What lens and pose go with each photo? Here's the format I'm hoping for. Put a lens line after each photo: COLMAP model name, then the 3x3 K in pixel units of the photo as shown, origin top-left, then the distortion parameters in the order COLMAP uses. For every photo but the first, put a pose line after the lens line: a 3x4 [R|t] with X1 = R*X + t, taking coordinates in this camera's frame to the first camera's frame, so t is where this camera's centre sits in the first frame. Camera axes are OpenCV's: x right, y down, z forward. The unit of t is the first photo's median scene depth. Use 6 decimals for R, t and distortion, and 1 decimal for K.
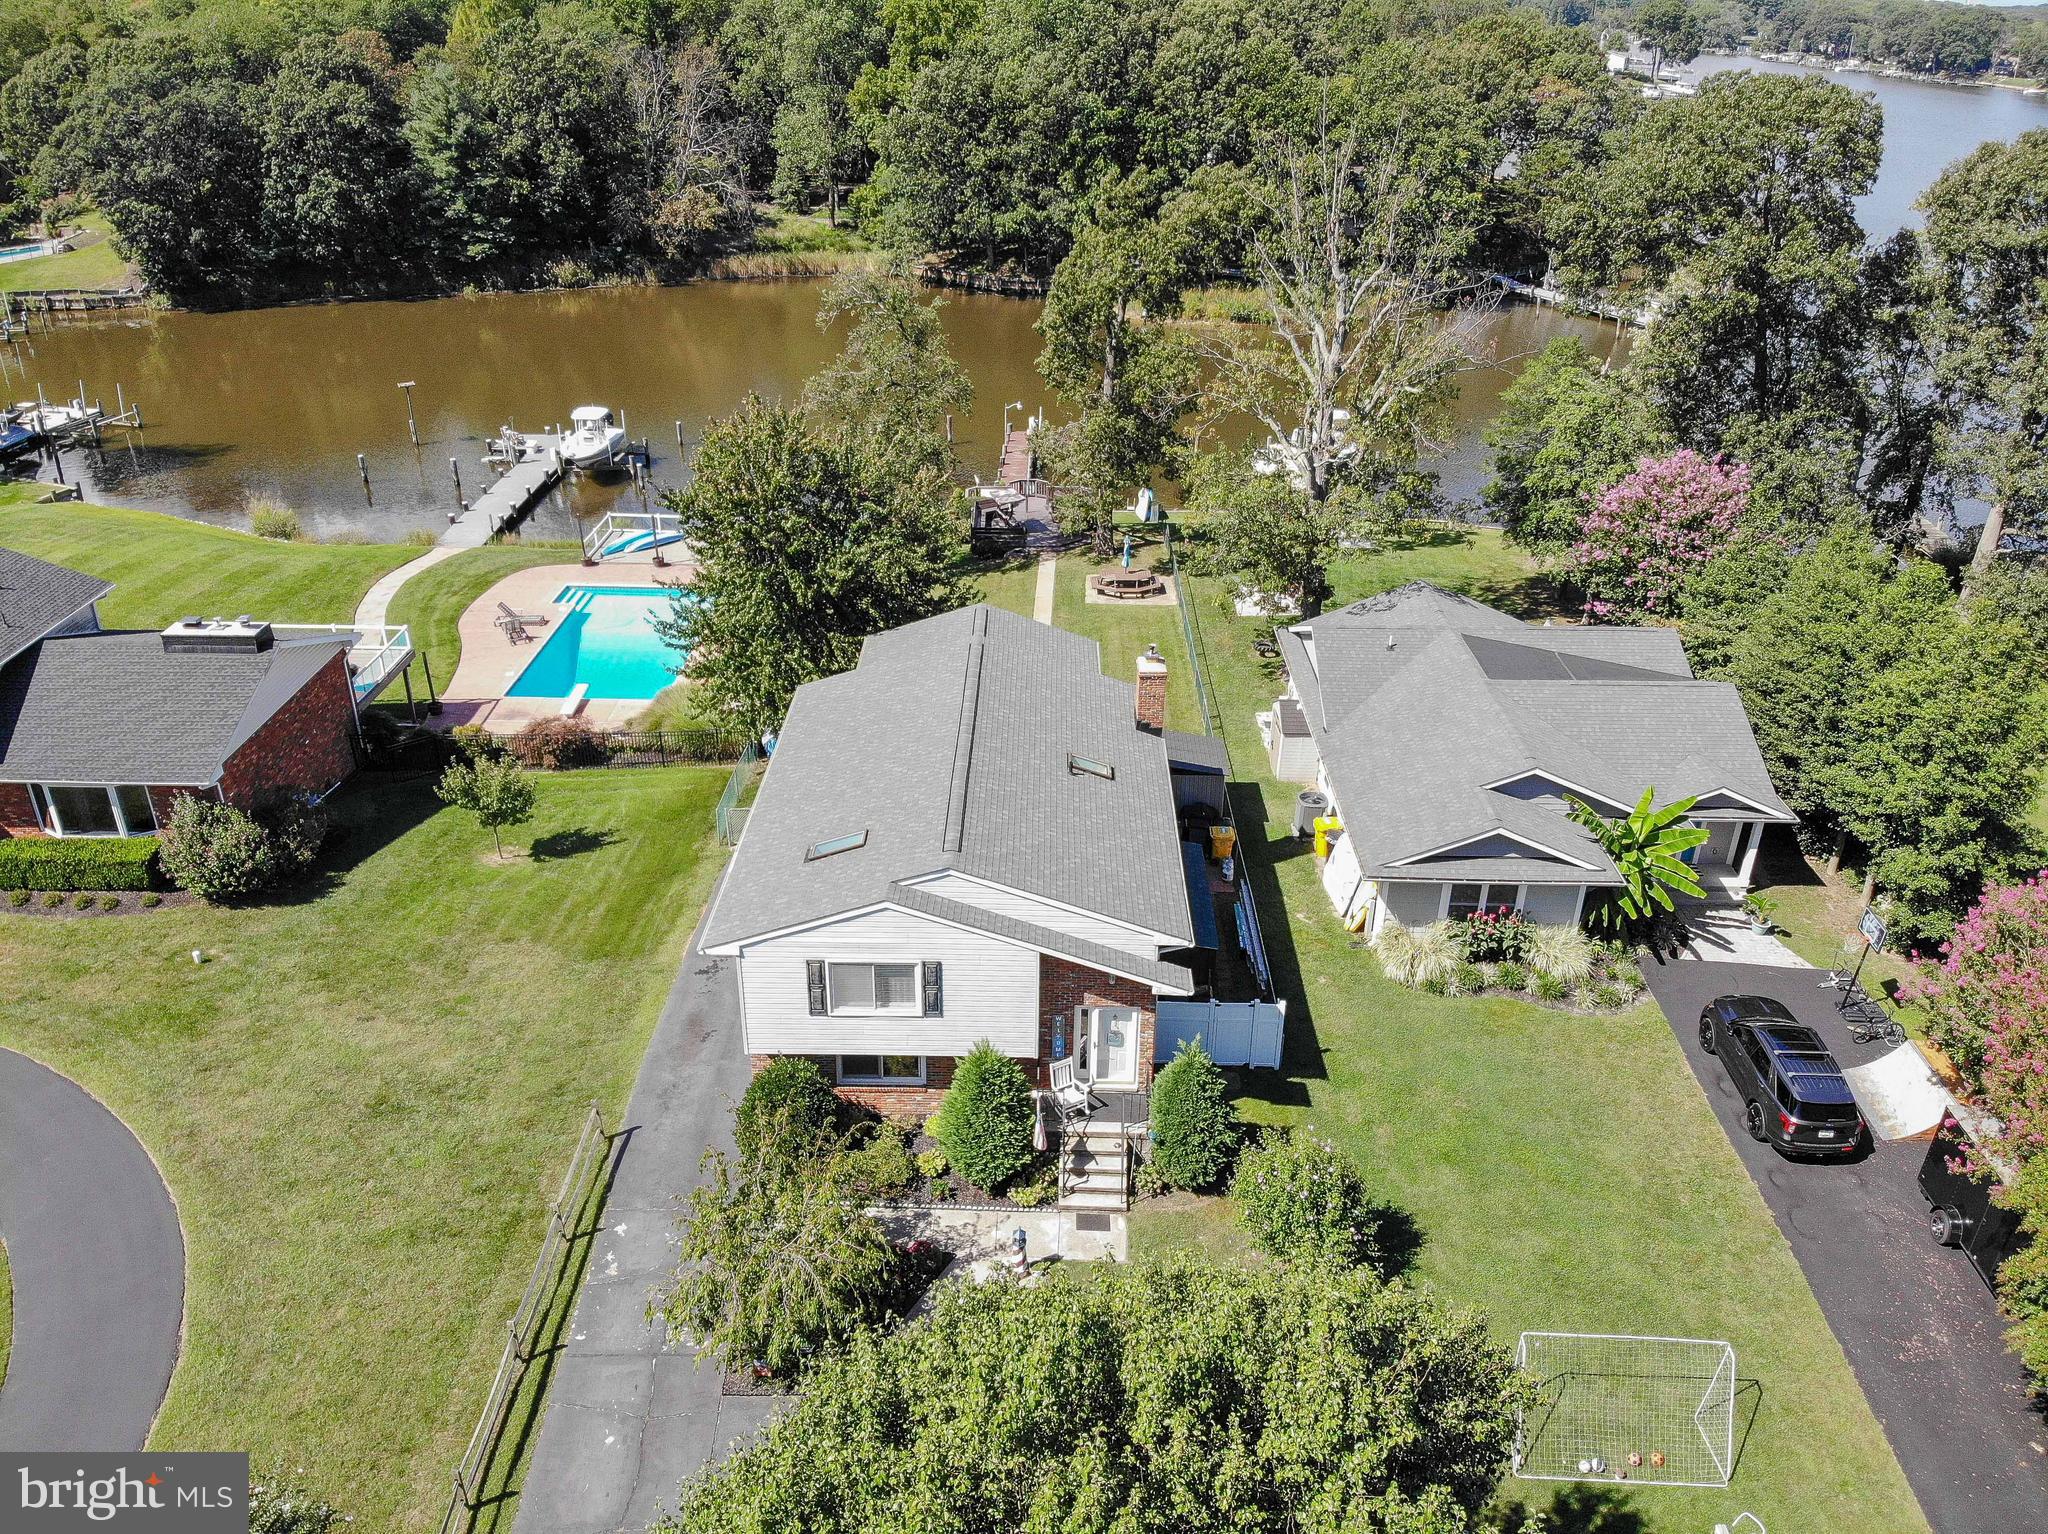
lens RADIAL K [[1520.1, 0, 997.1], [0, 1520.1, 764.5], [0, 0, 1]] dist [0.059536, -0.193128]
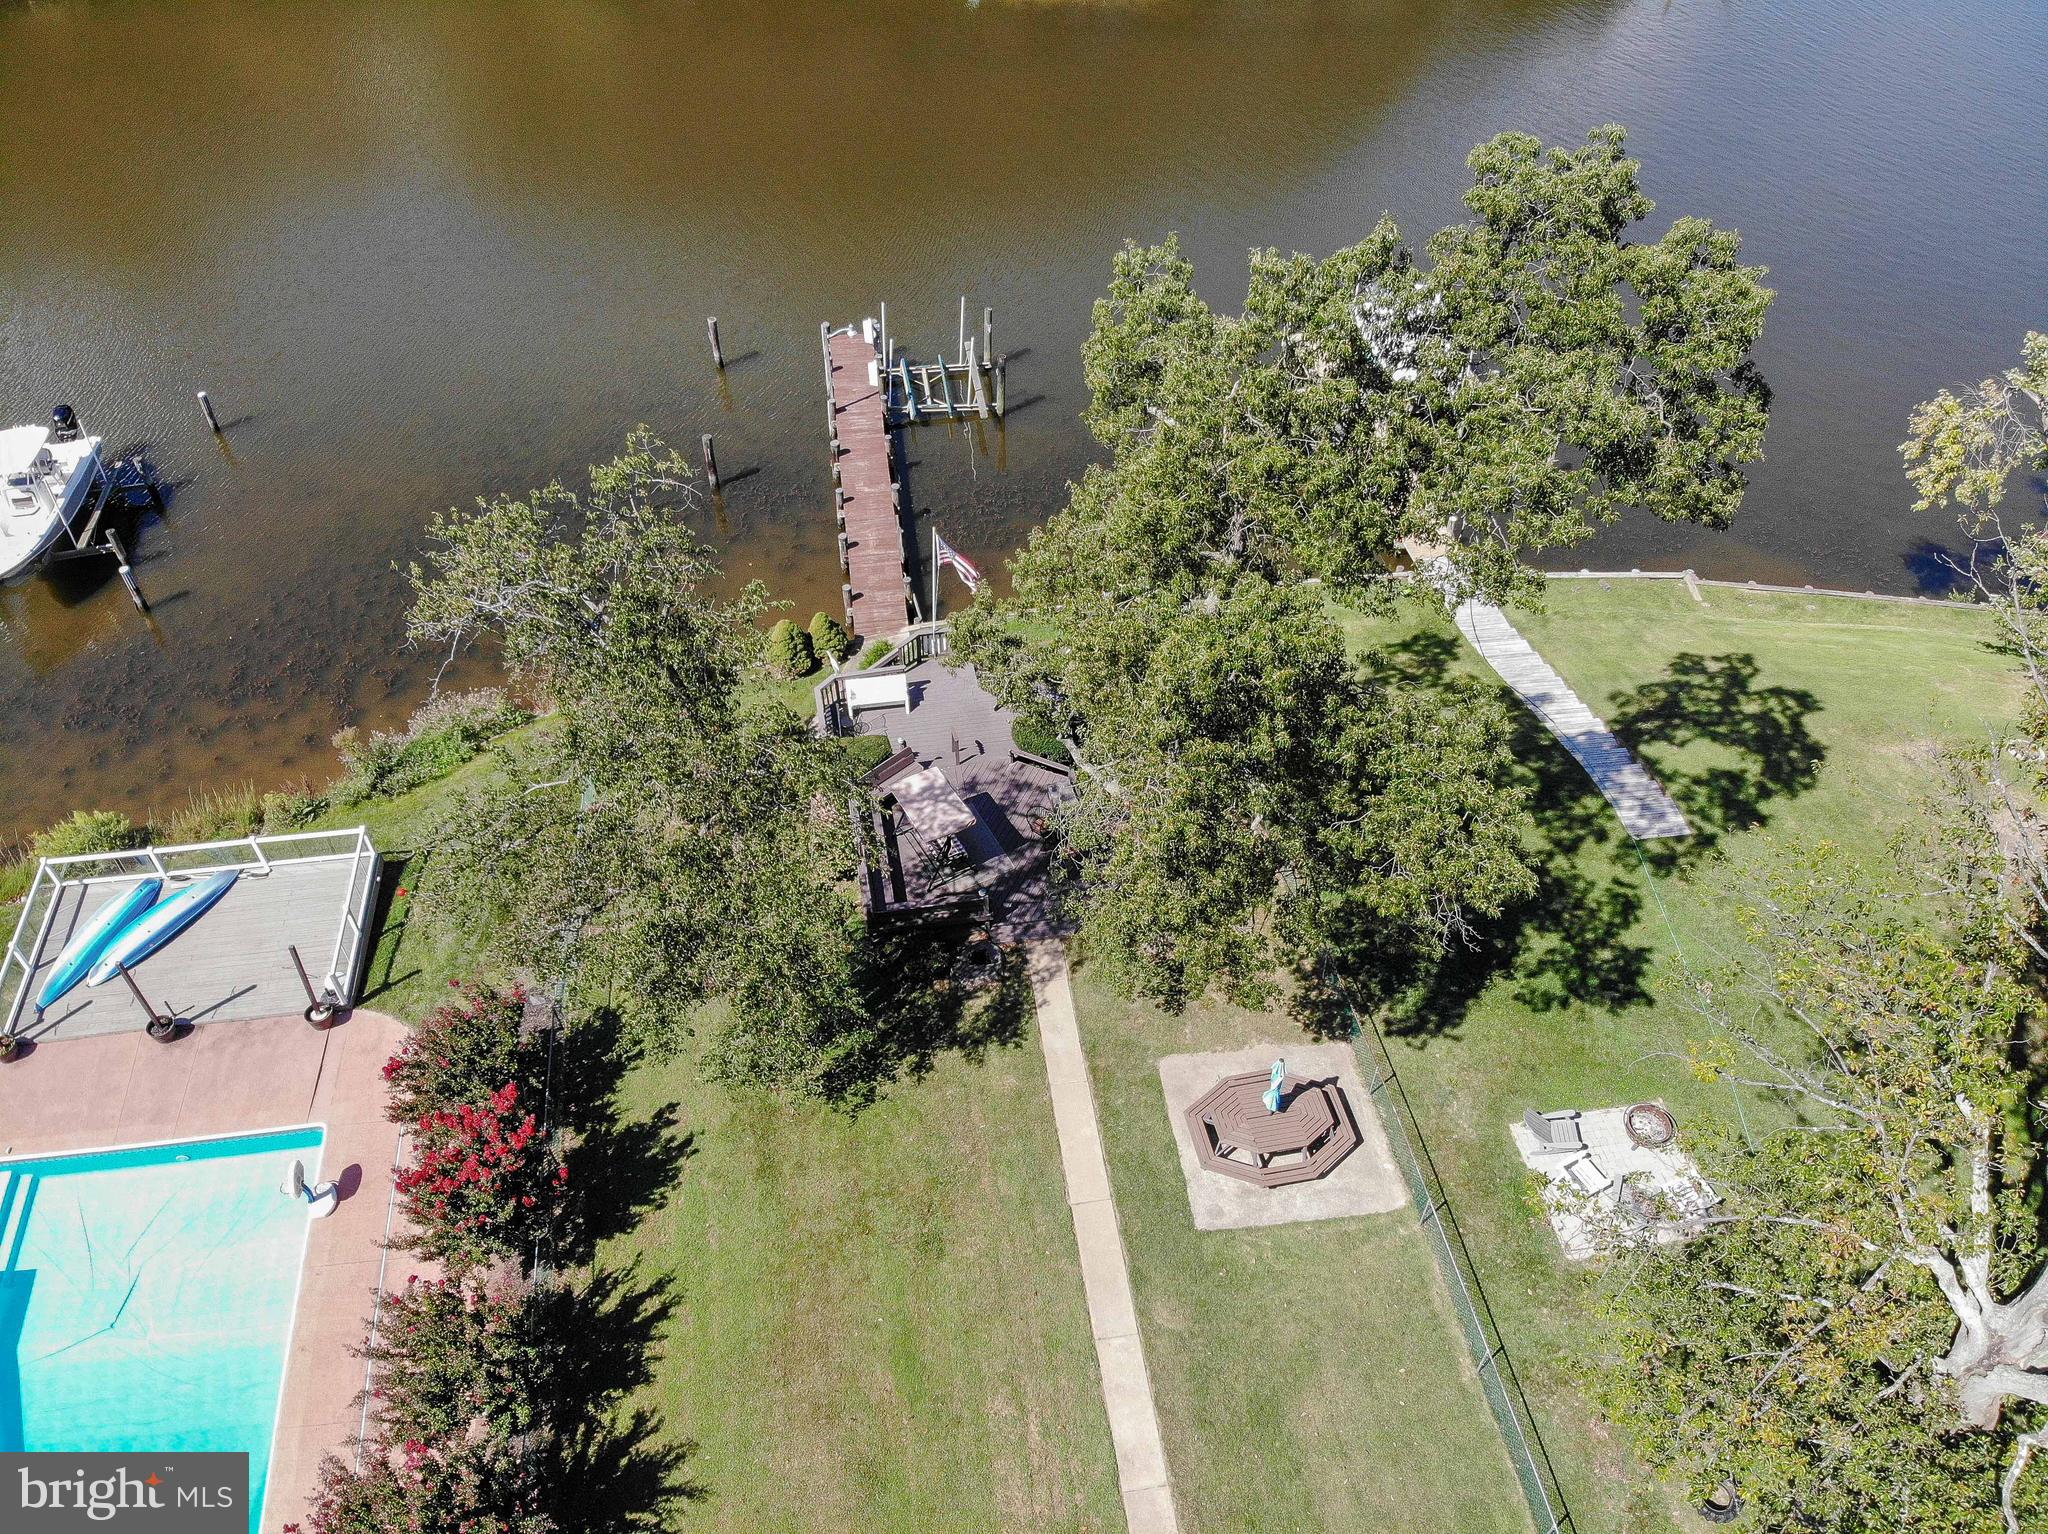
lens RADIAL K [[1486.0, 0, 987.0], [0, 1486.0, 766.1], [0, 0, 1]] dist [0.088739, -0.317259]
pose [[0.983991, -0.135932, 0.115260, -0.048340], [0.094525, 0.946327, 0.309078, -0.579789], [-0.151087, -0.293235, 0.944026, 1.039697]]
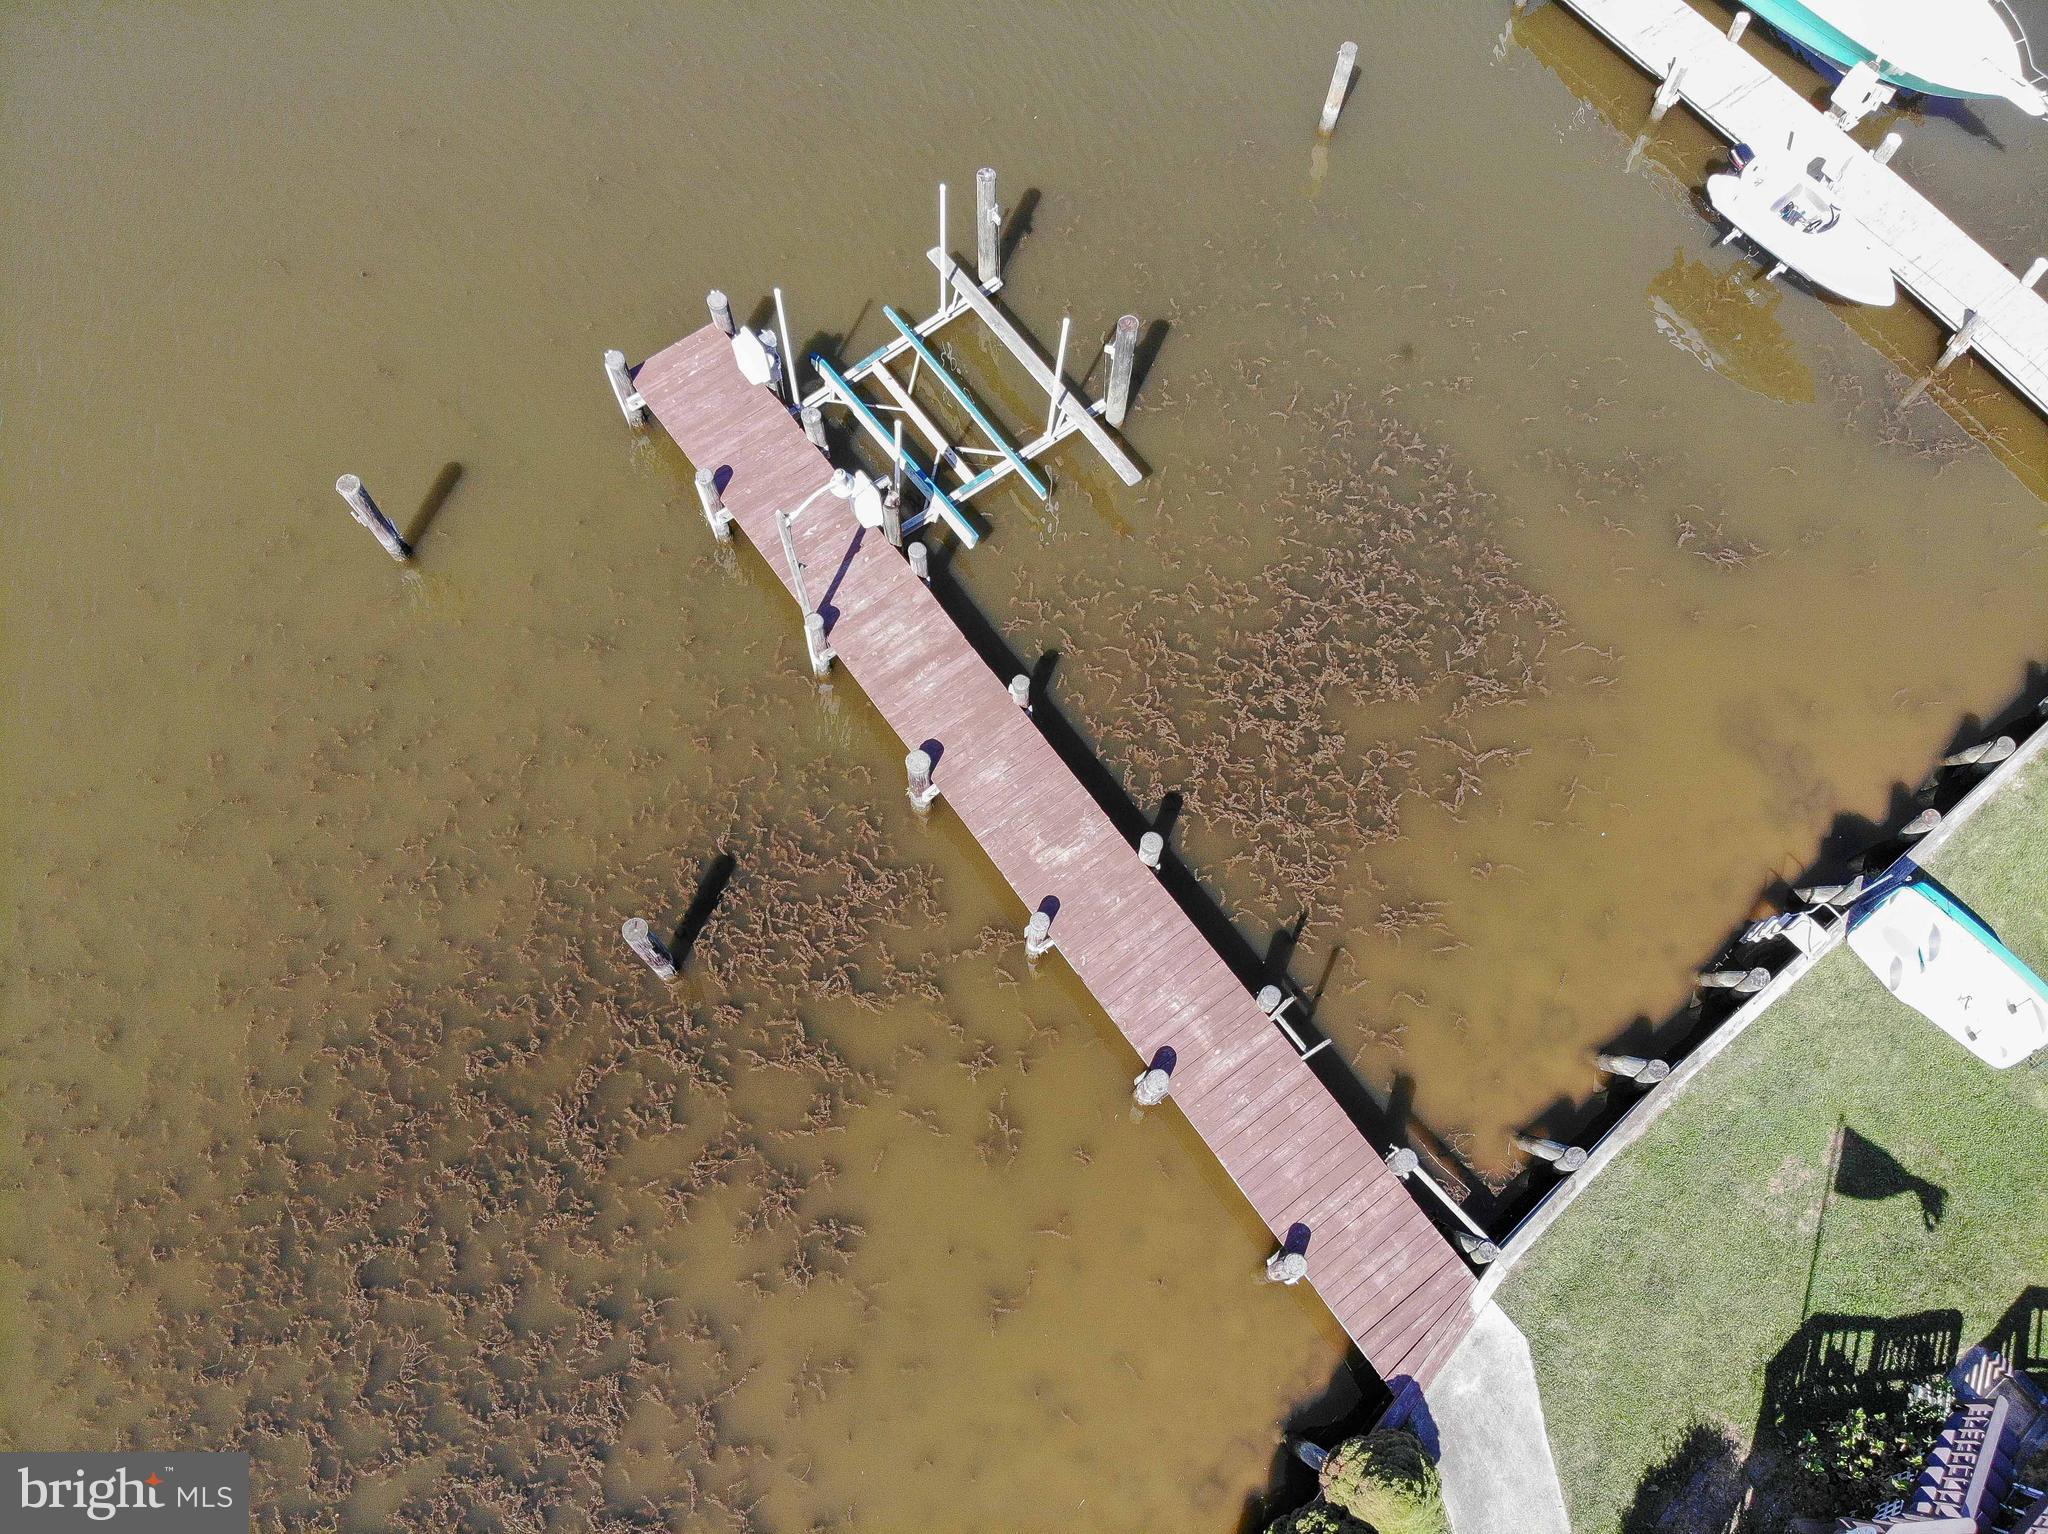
lens RADIAL K [[1520.1, 0, 997.1], [0, 1520.1, 764.5], [0, 0, 1]] dist [0.059536, -0.193128]
pose [[0.774607, -0.591497, 0.223865, -0.083435], [0.306880, 0.661033, 0.684734, -0.787794], [-0.552999, -0.461700, 0.693559, 1.937347]]
